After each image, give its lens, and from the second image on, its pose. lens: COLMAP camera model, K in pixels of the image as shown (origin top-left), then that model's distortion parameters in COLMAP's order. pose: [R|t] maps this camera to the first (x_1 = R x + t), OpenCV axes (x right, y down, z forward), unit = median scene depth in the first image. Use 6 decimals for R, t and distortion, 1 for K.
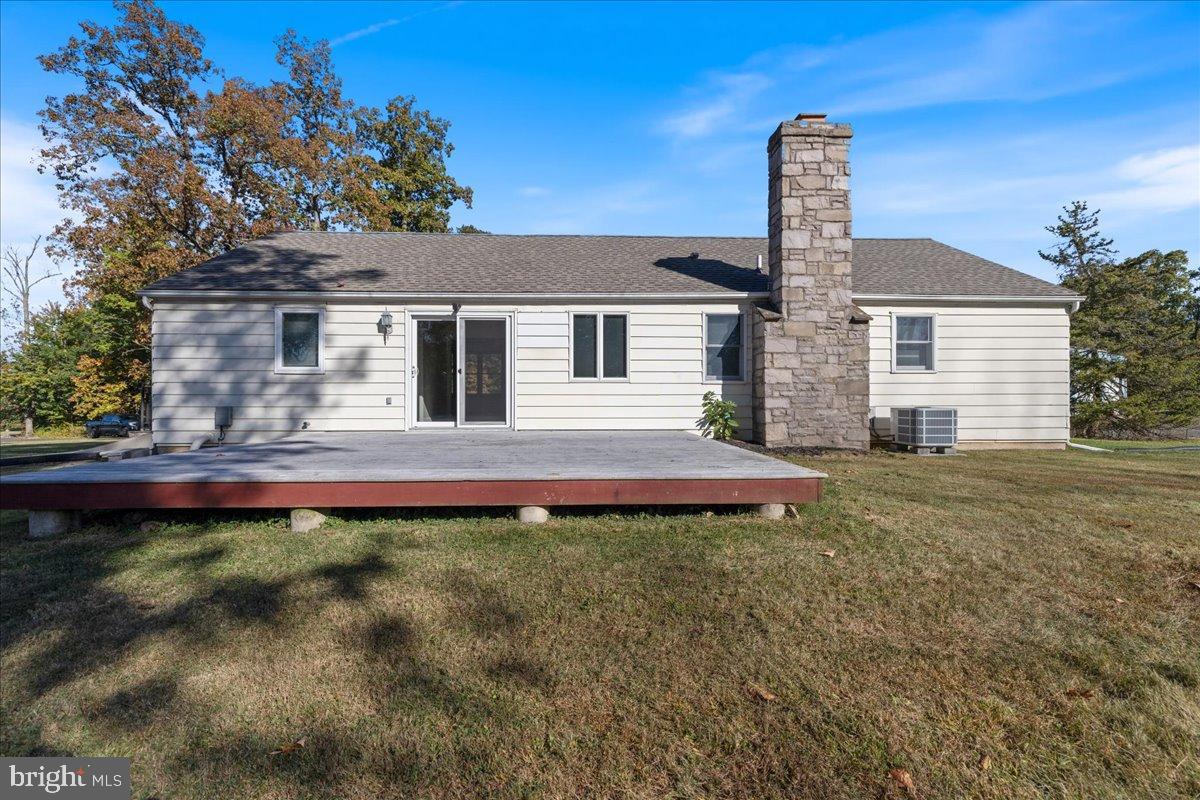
lens RADIAL K [[501.9, 0, 600.0], [0, 501.9, 400.0], [0, 0, 1]] dist [0.001855, 0.000166]
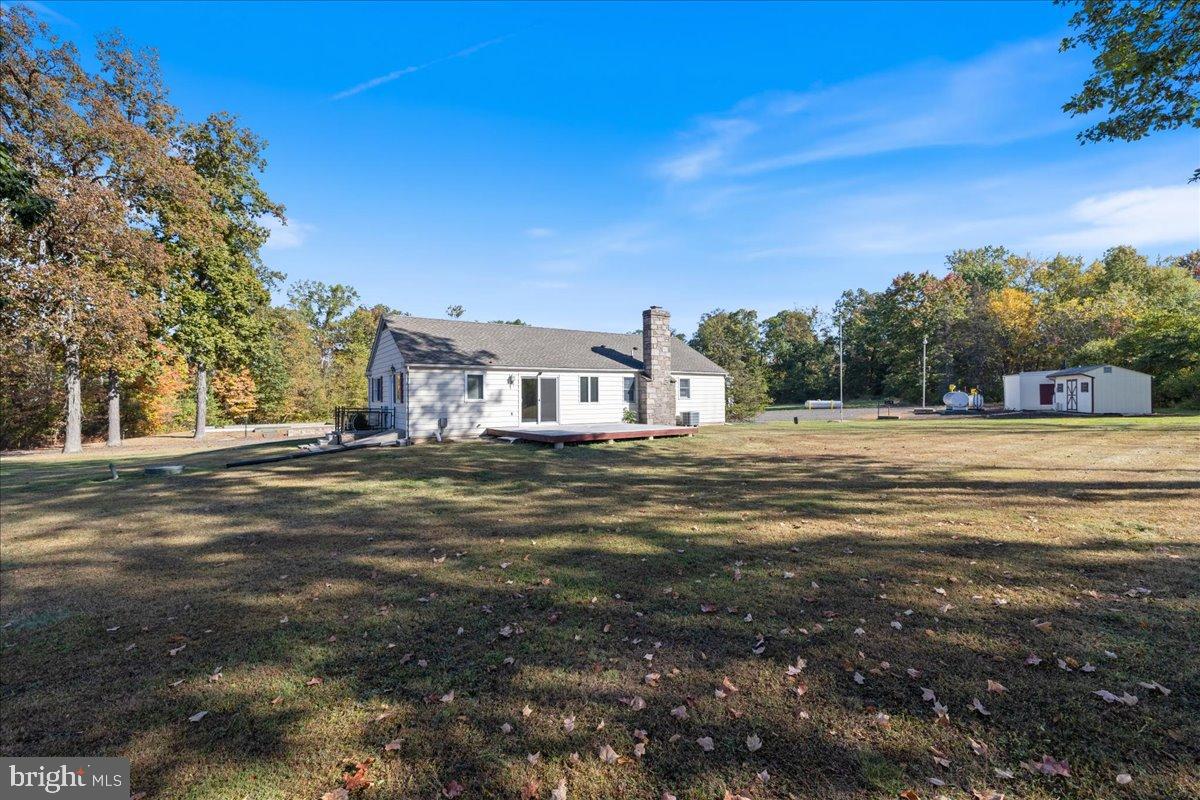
lens RADIAL K [[501.9, 0, 600.0], [0, 501.9, 400.0], [0, 0, 1]] dist [0.001855, 0.000166]
pose [[0.853836, -0.005971, 0.520508, -1.265221], [0.009990, 0.999938, -0.004916, -0.044147], [-0.520446, 0.009397, 0.853843, -1.159336]]
